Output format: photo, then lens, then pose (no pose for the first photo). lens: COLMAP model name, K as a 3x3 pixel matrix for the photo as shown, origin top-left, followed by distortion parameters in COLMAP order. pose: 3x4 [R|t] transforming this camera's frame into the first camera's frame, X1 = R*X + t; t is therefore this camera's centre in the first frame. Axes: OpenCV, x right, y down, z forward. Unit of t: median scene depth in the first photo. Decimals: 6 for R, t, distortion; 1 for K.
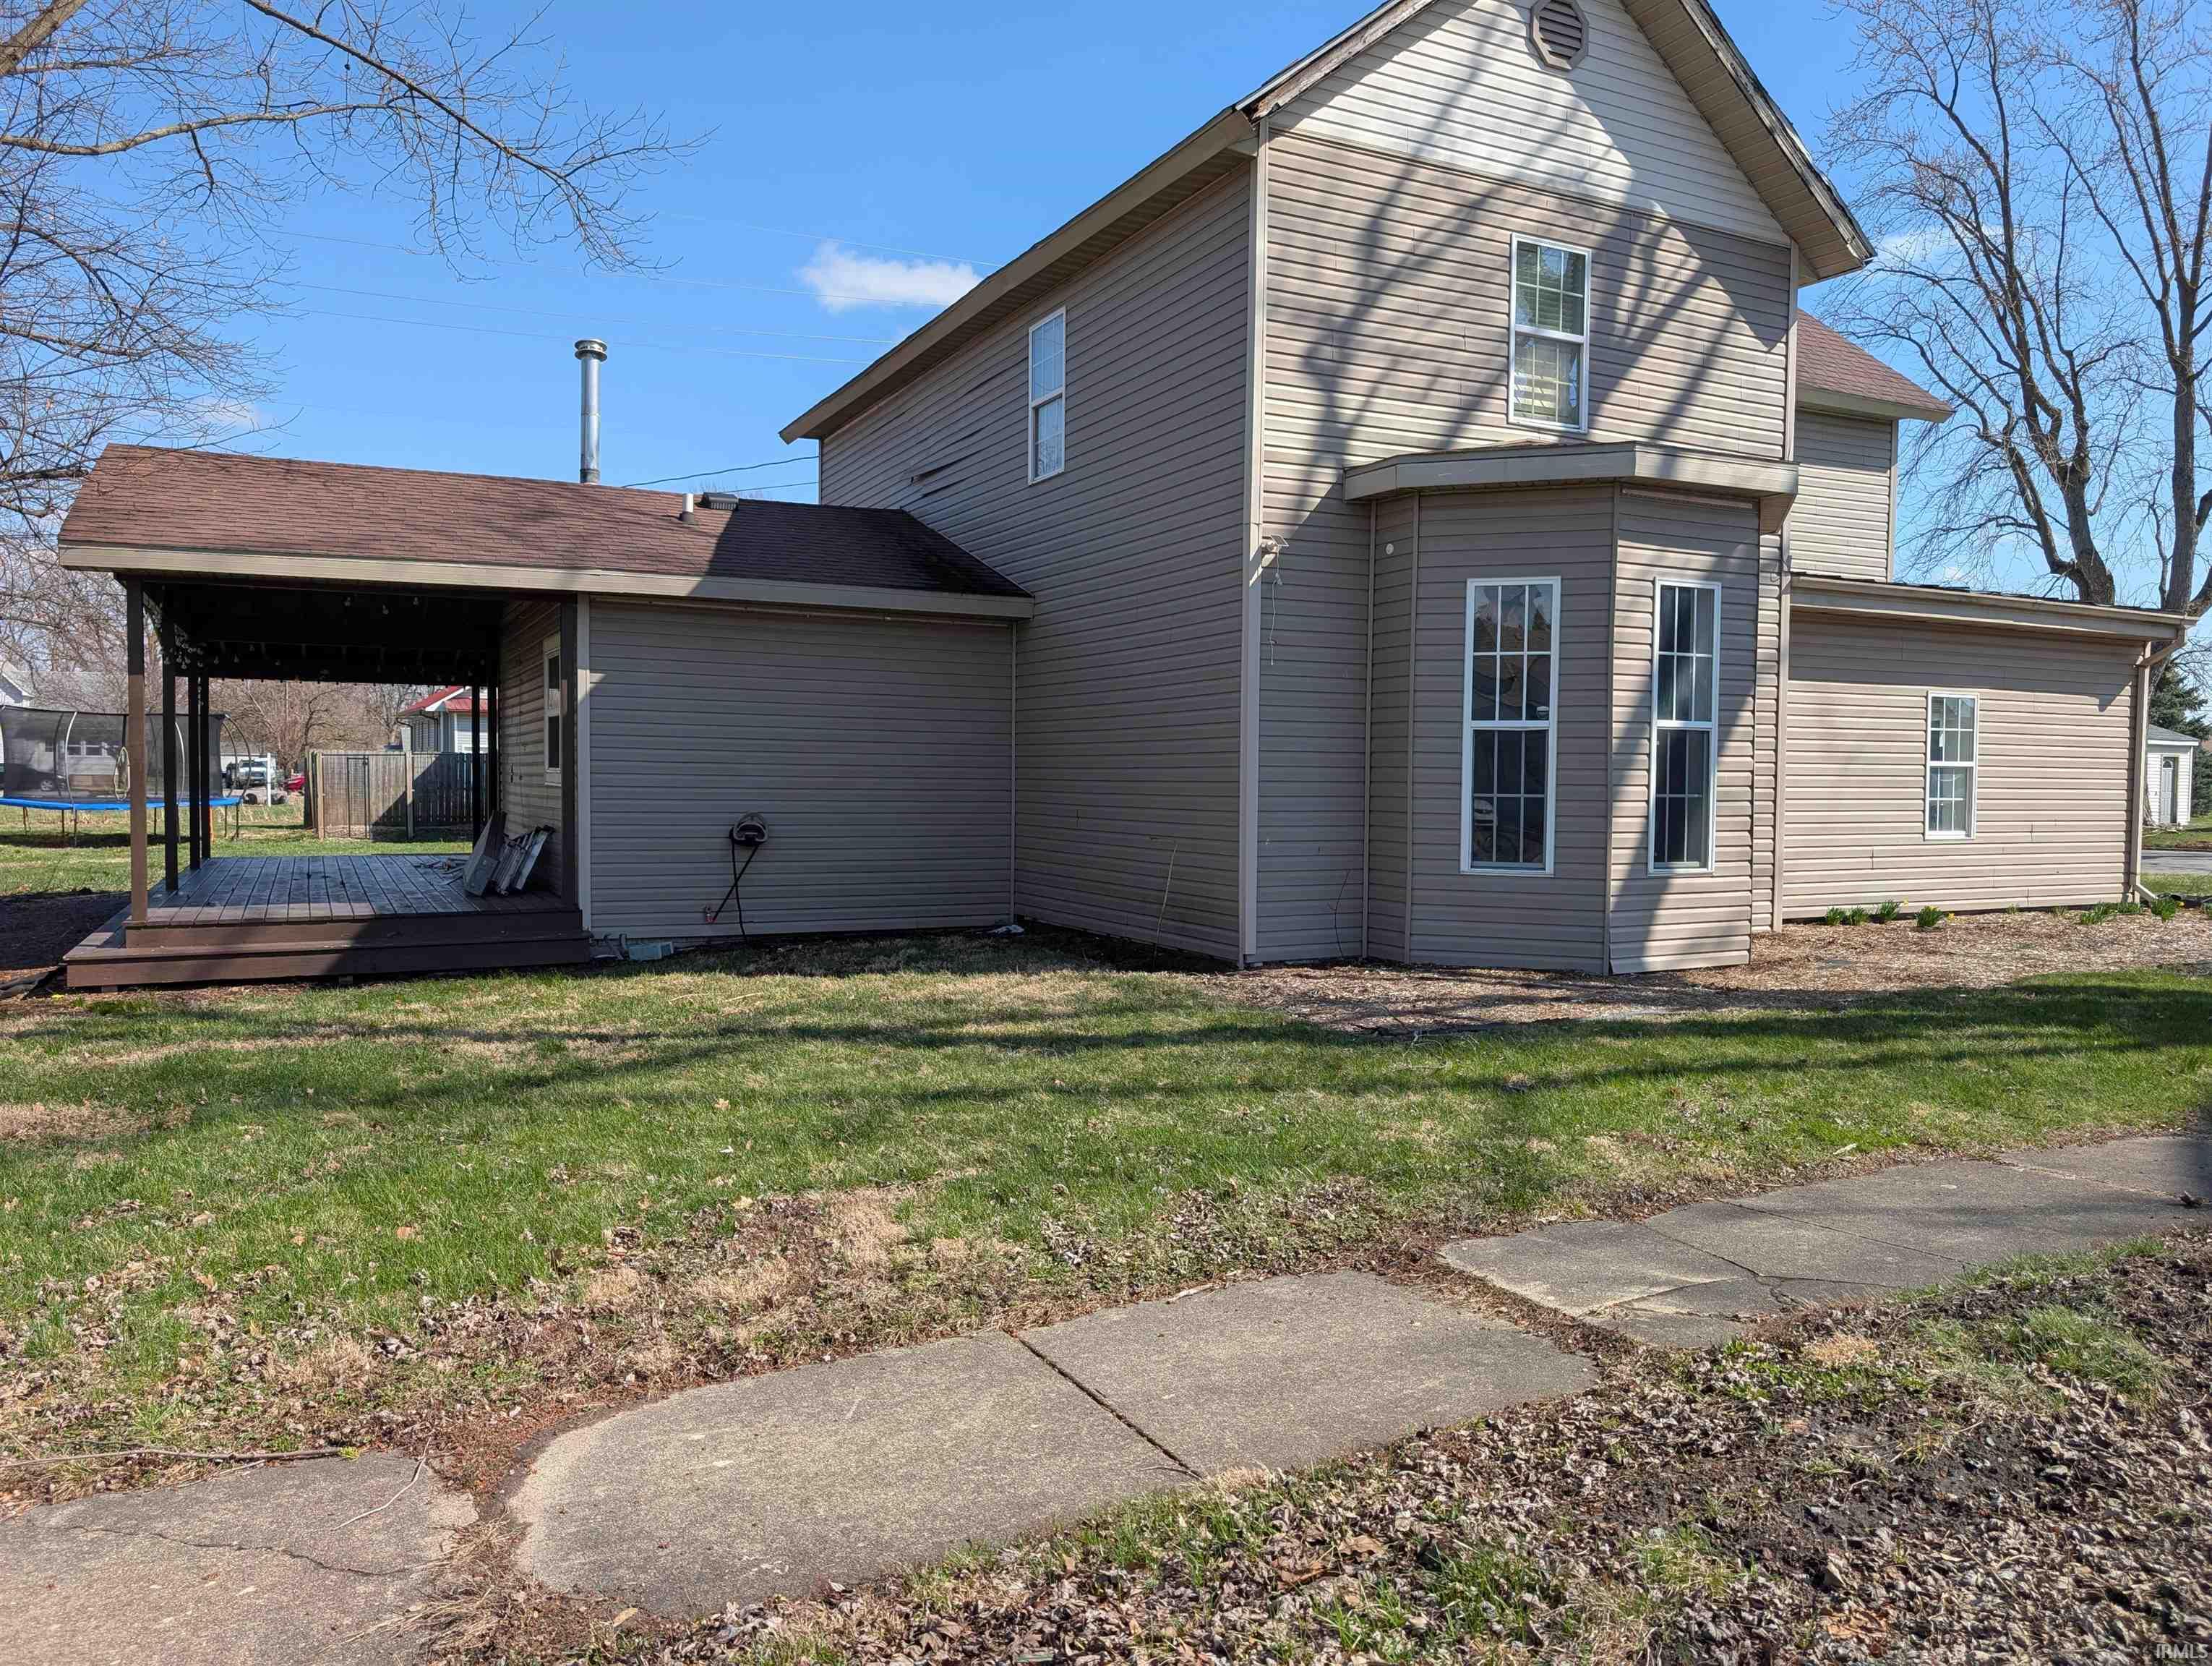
lens RADIAL K [[1577.0, 0, 1106.0], [0, 1577.0, 833.0], [0, 0, 1]] dist [0.052569, 0.001961]
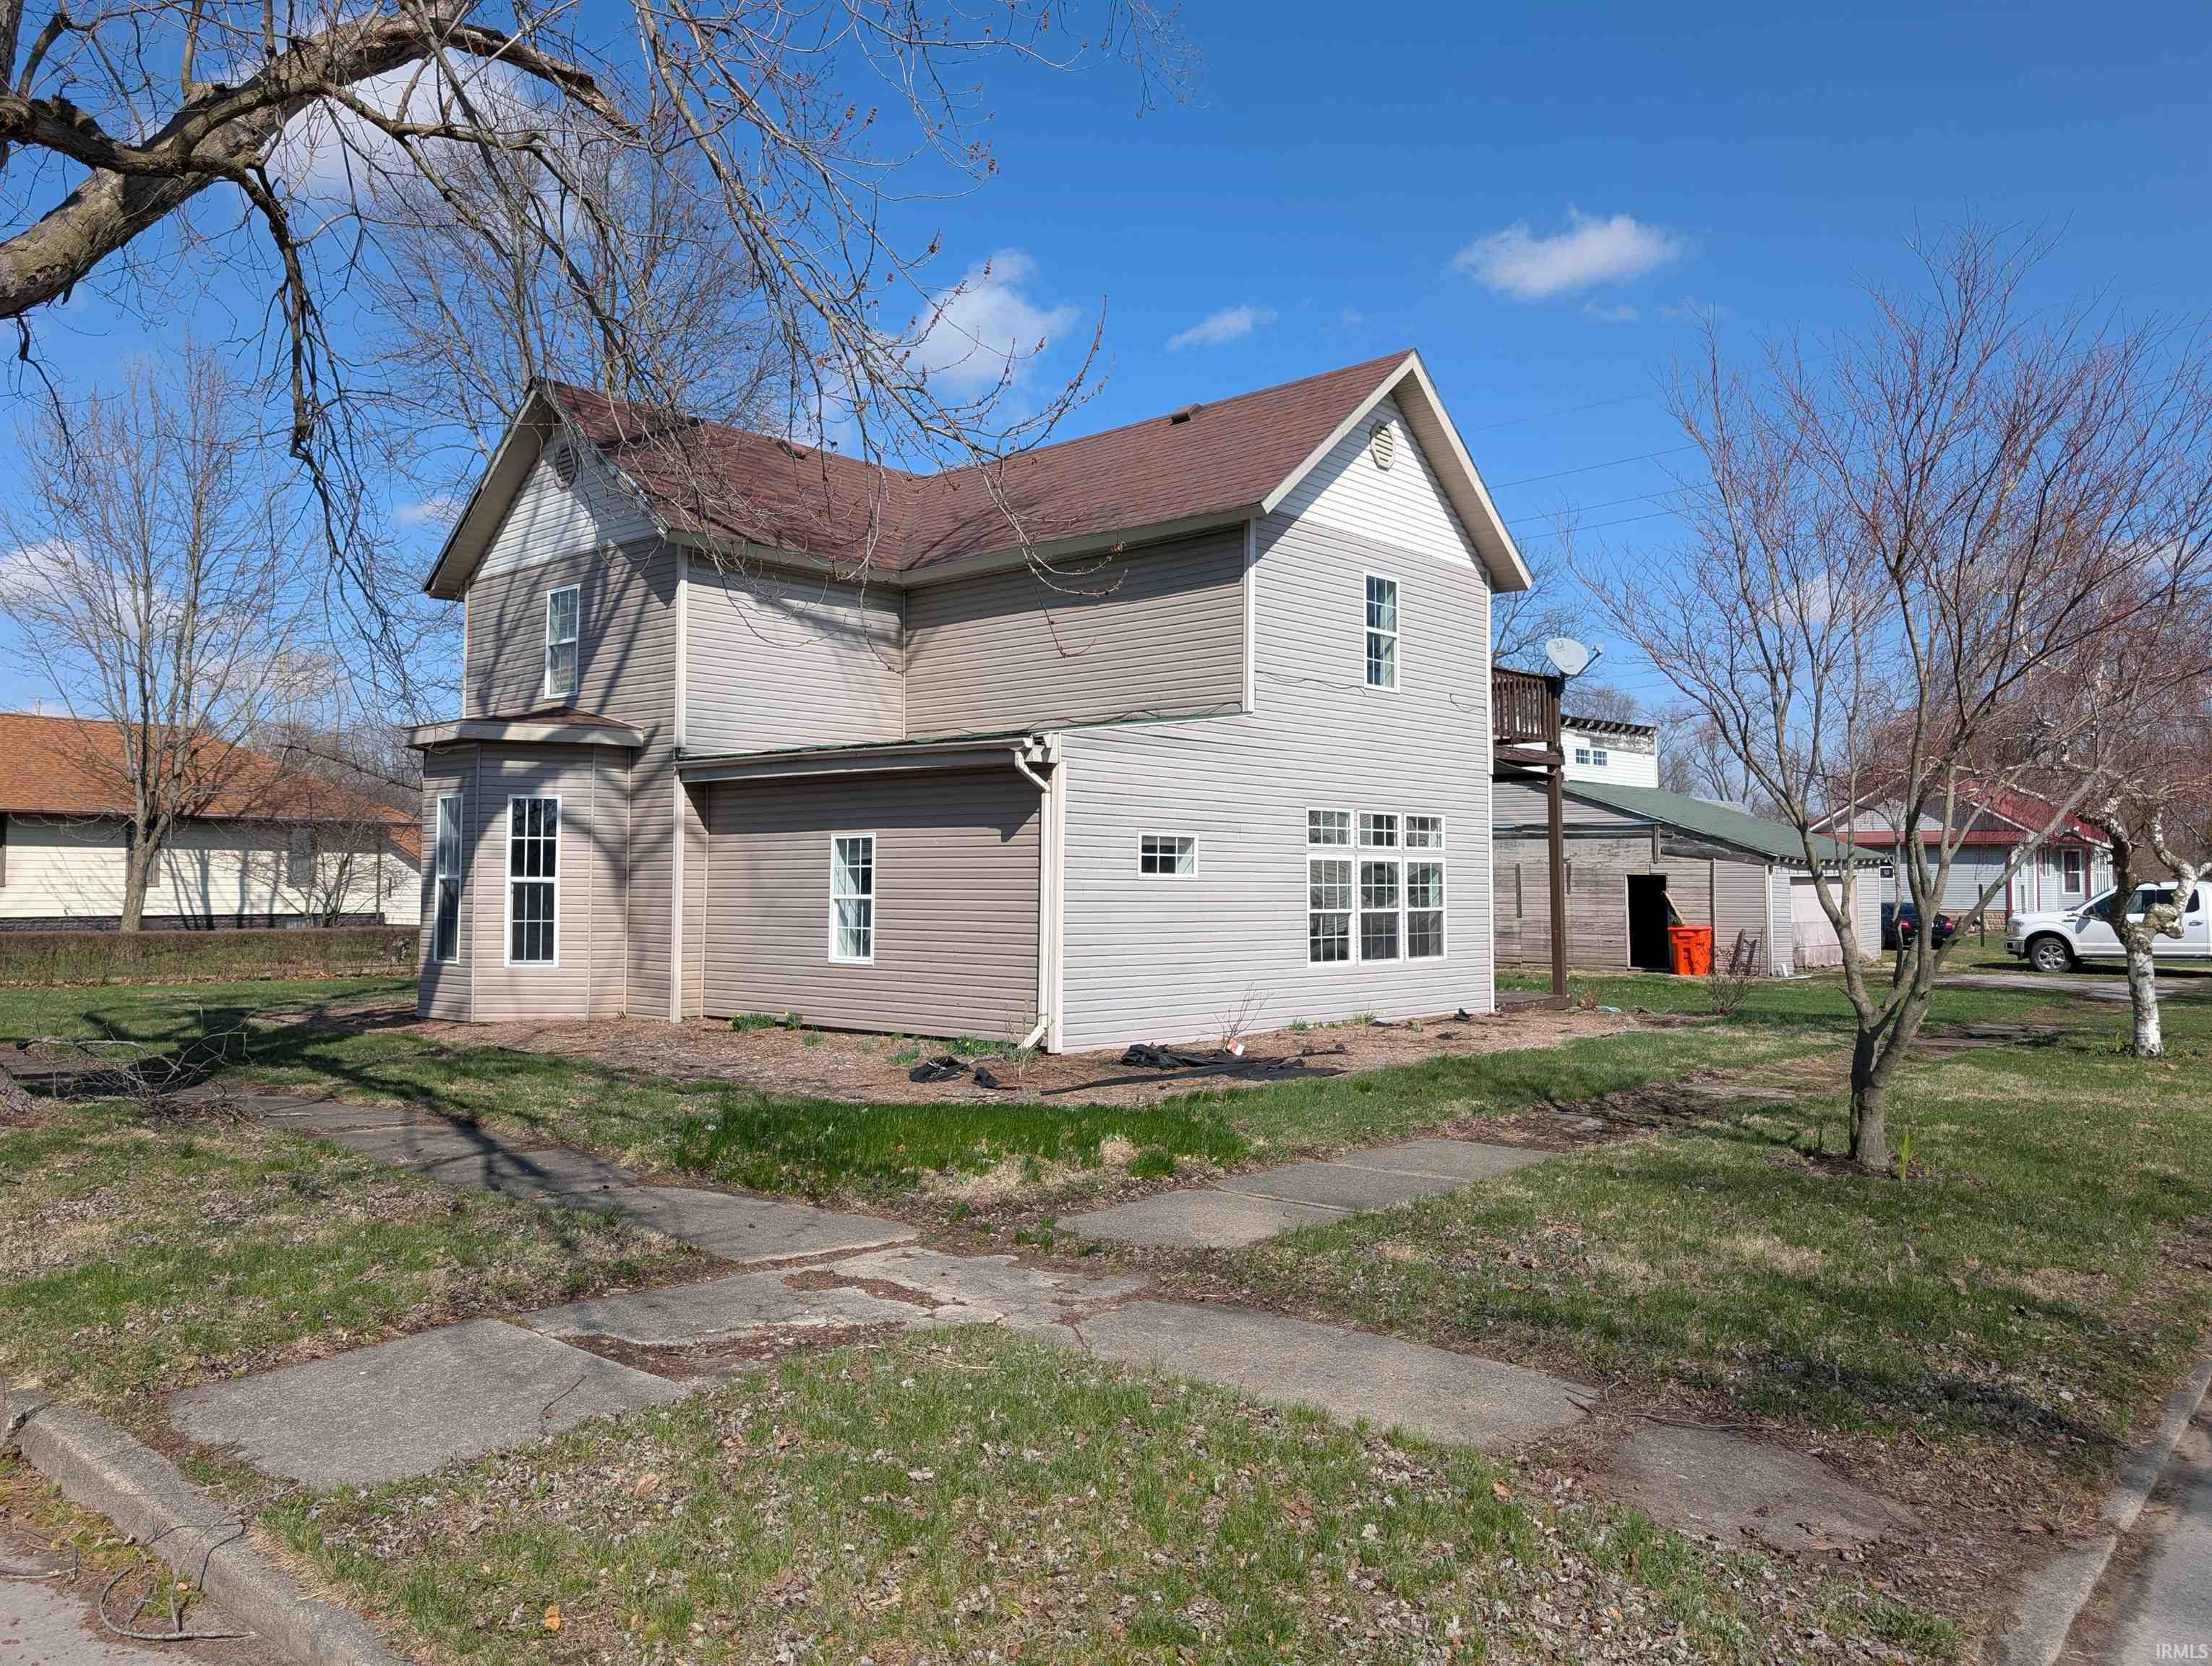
lens RADIAL K [[1577.0, 0, 1106.0], [0, 1577.0, 833.0], [0, 0, 1]] dist [0.052569, 0.001961]
pose [[0.355155, -0.037944, -0.934037, 1.965795], [-0.023534, 0.998496, -0.049511, -0.045117], [0.934511, 0.039565, 0.353728, 0.927272]]
